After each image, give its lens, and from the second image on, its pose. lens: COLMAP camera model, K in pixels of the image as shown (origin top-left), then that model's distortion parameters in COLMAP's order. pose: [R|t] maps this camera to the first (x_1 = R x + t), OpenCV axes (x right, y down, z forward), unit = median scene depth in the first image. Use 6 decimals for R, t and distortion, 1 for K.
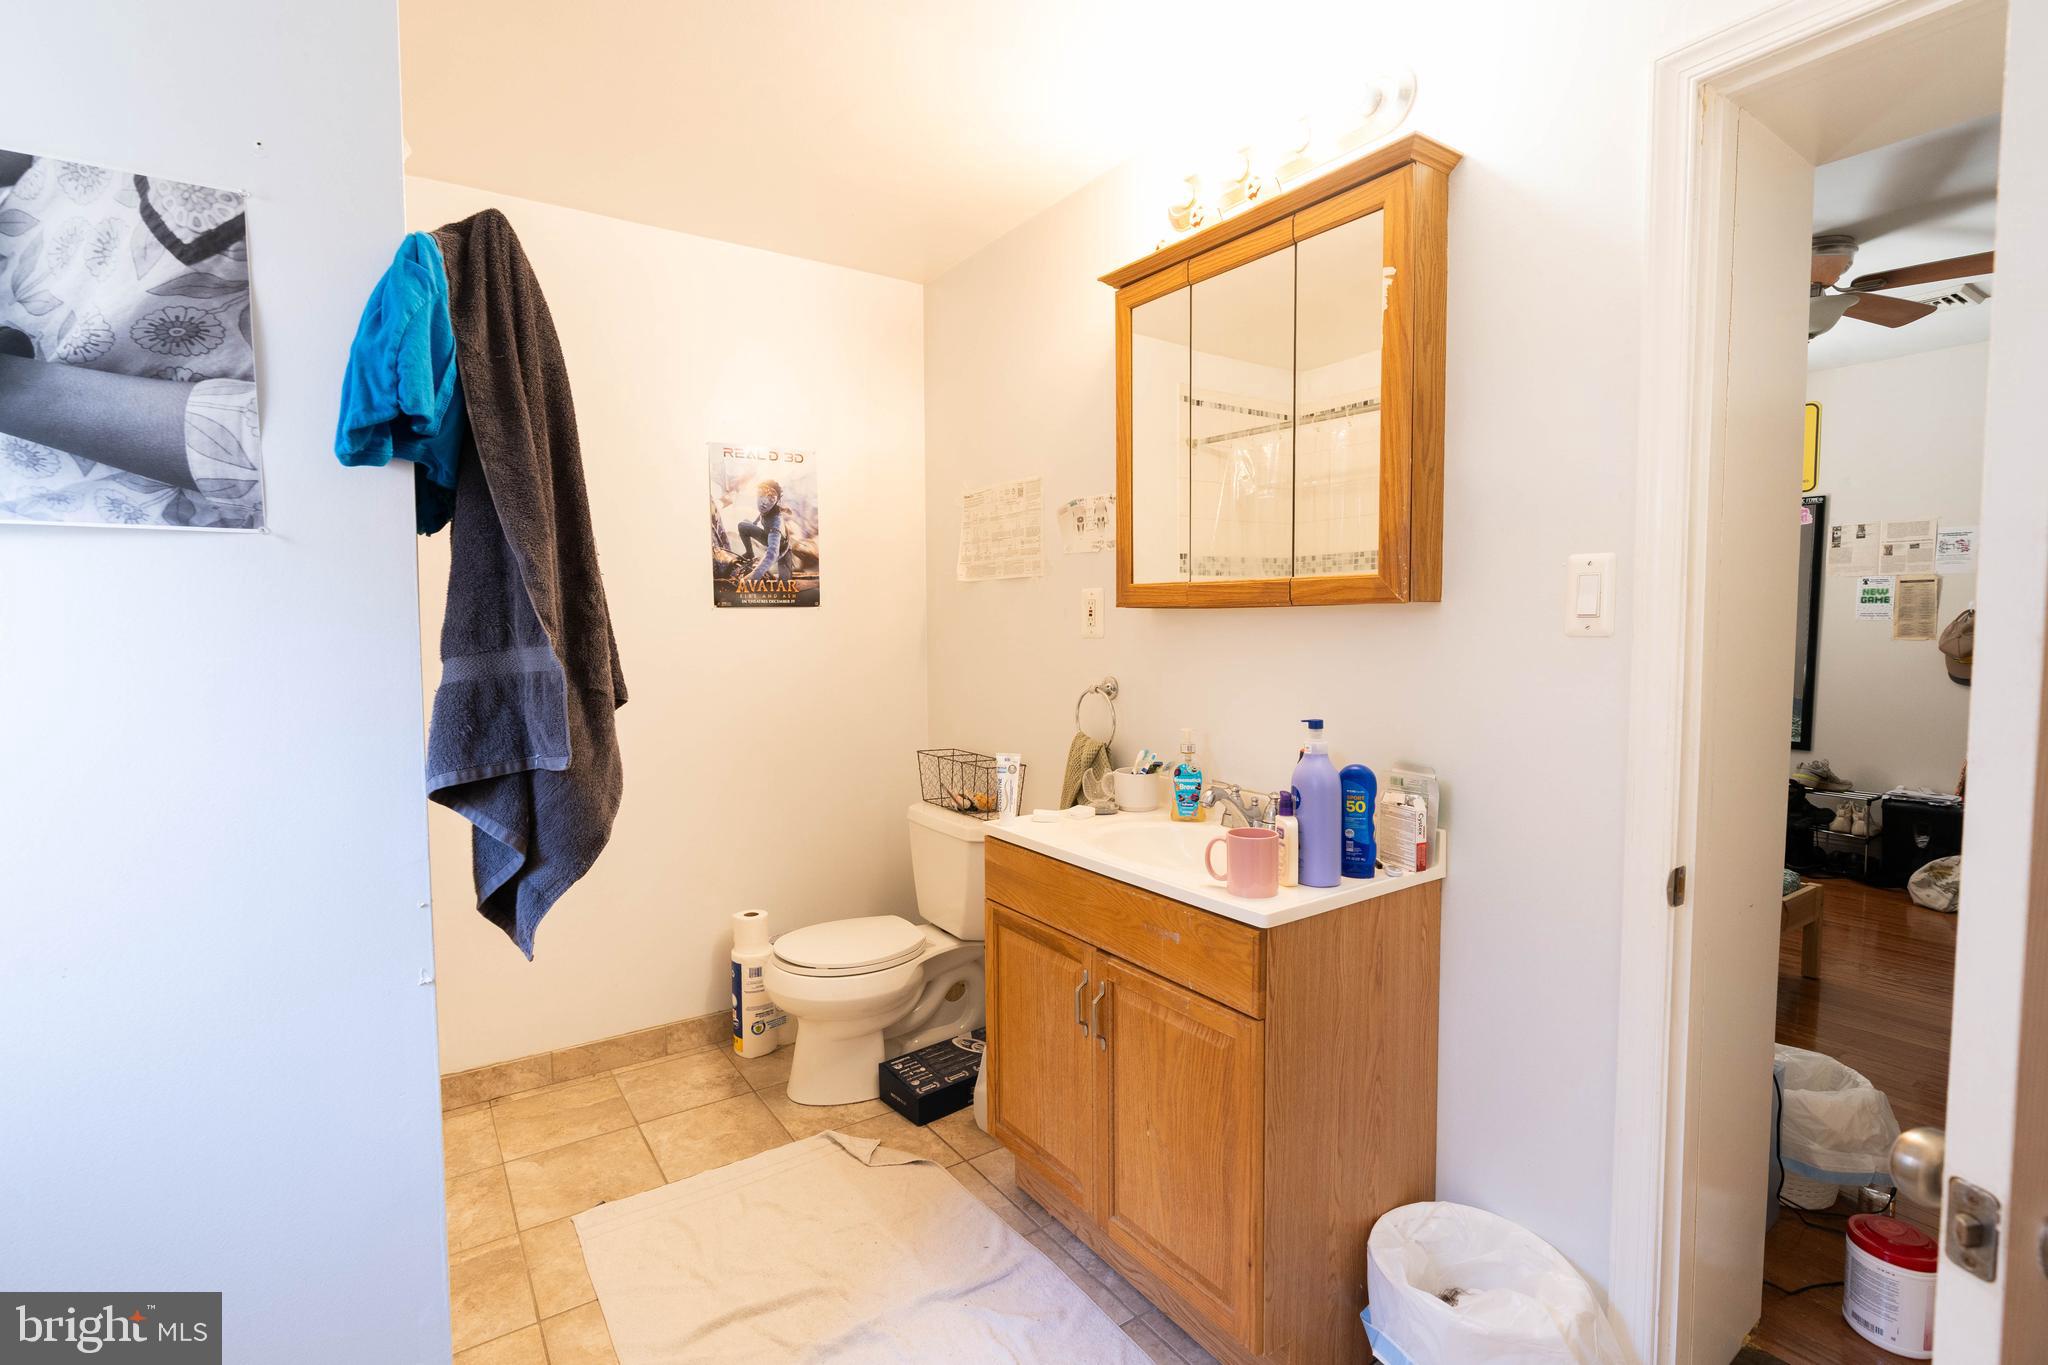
lens RADIAL K [[933.6, 0, 1015.8], [0, 933.6, 679.3], [0, 0, 1]] dist [-0.010293, 0.002328]
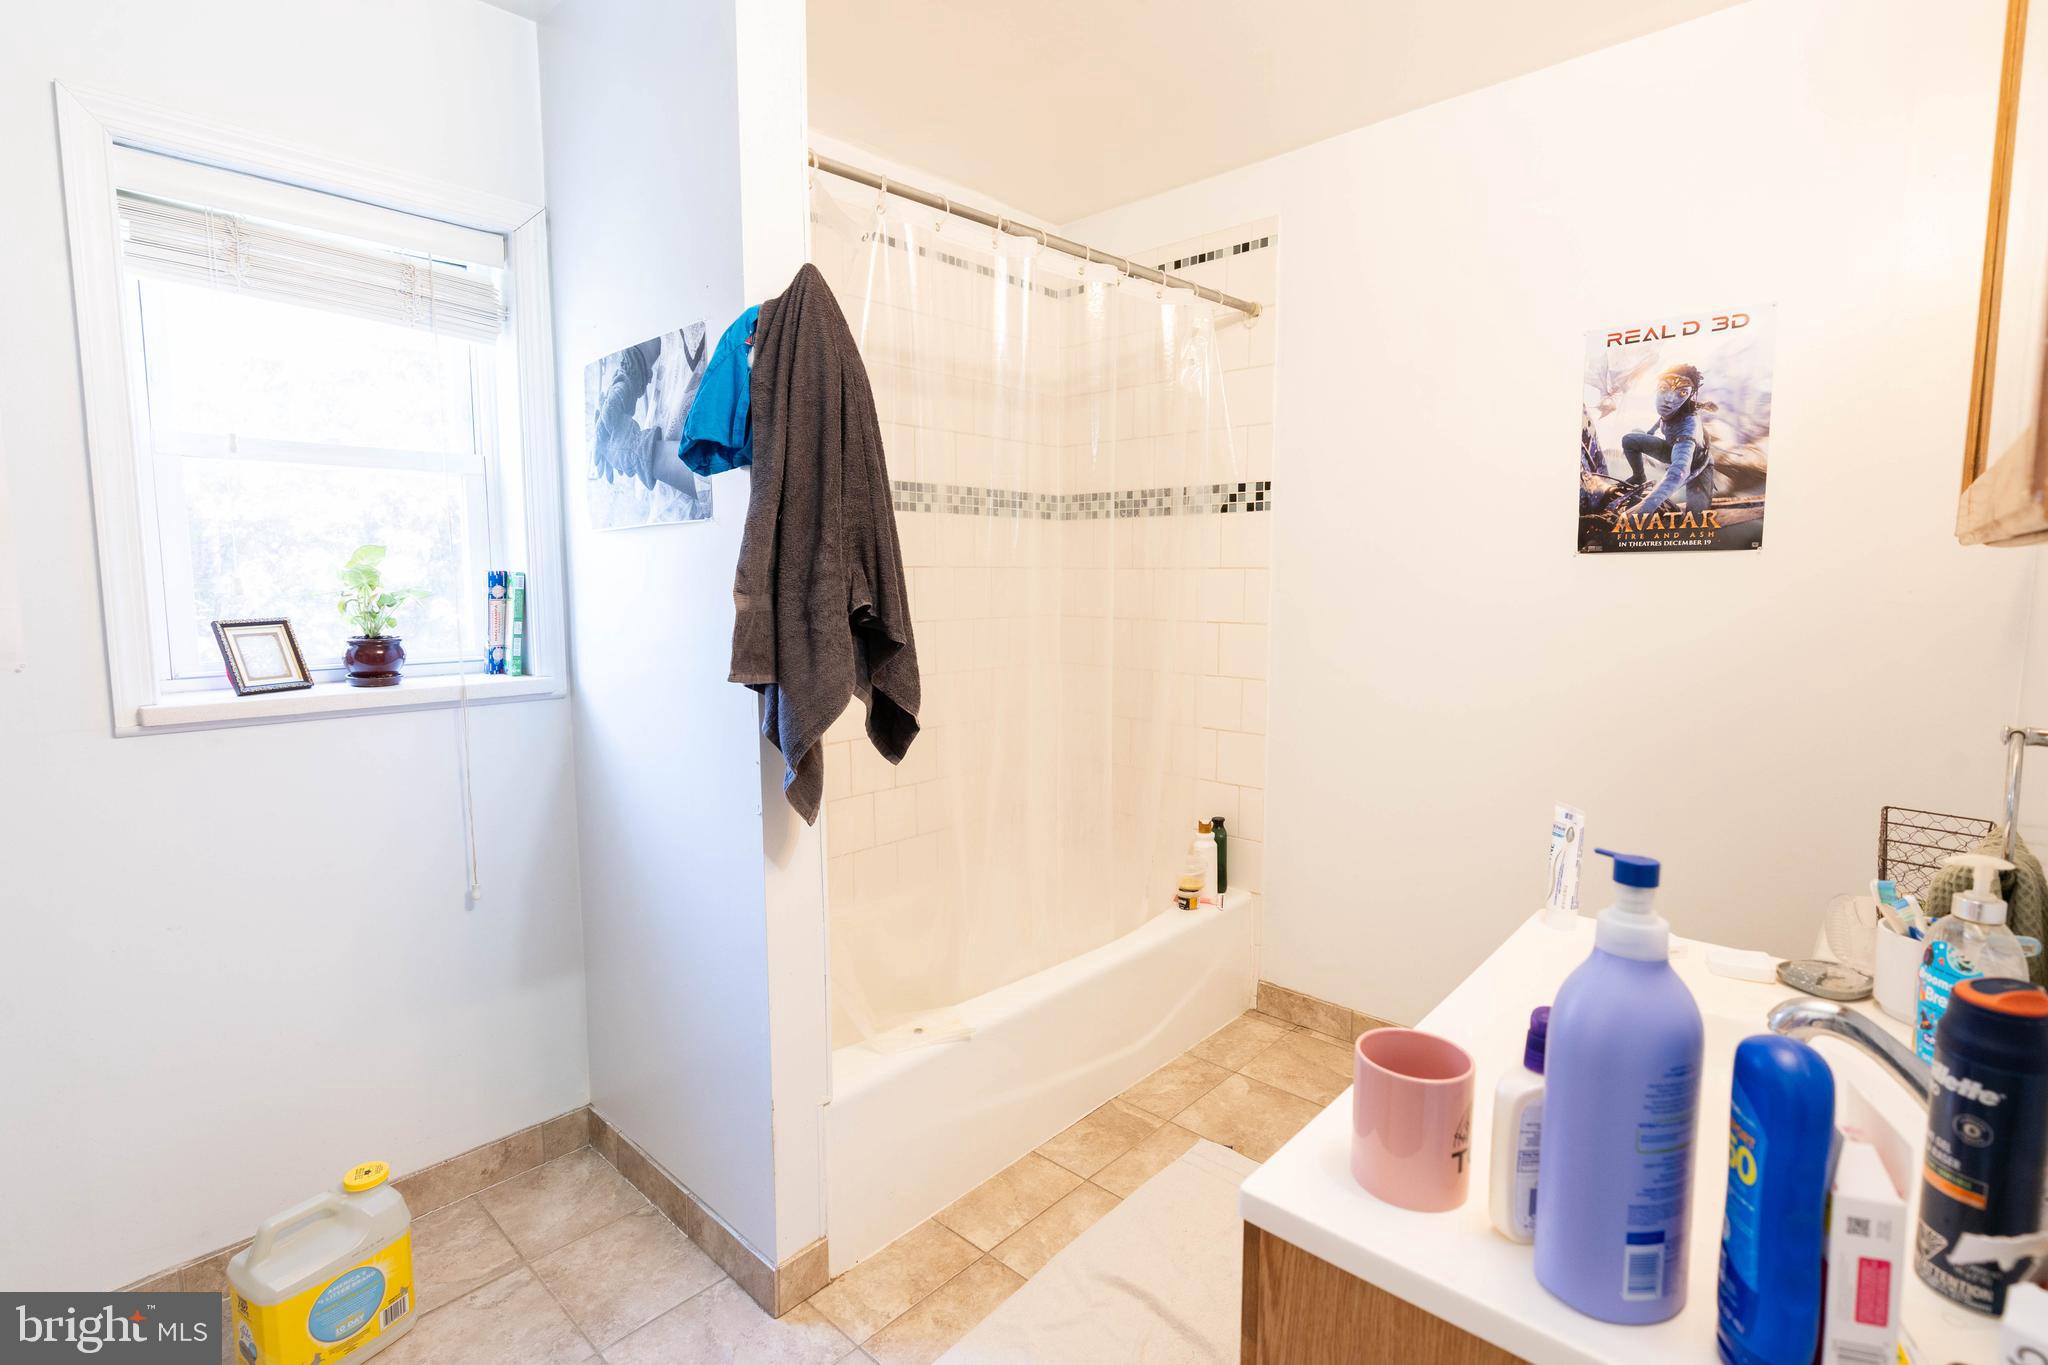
lens RADIAL K [[975.1, 0, 1016.6], [0, 975.1, 679.8], [0, 0, 1]] dist [-0.005705, -0.000037]
pose [[0.220676, 0.113500, -0.968721, 0.347043], [-0.060588, 0.992883, 0.102529, -0.028092], [0.973463, 0.036067, 0.225982, 0.374044]]
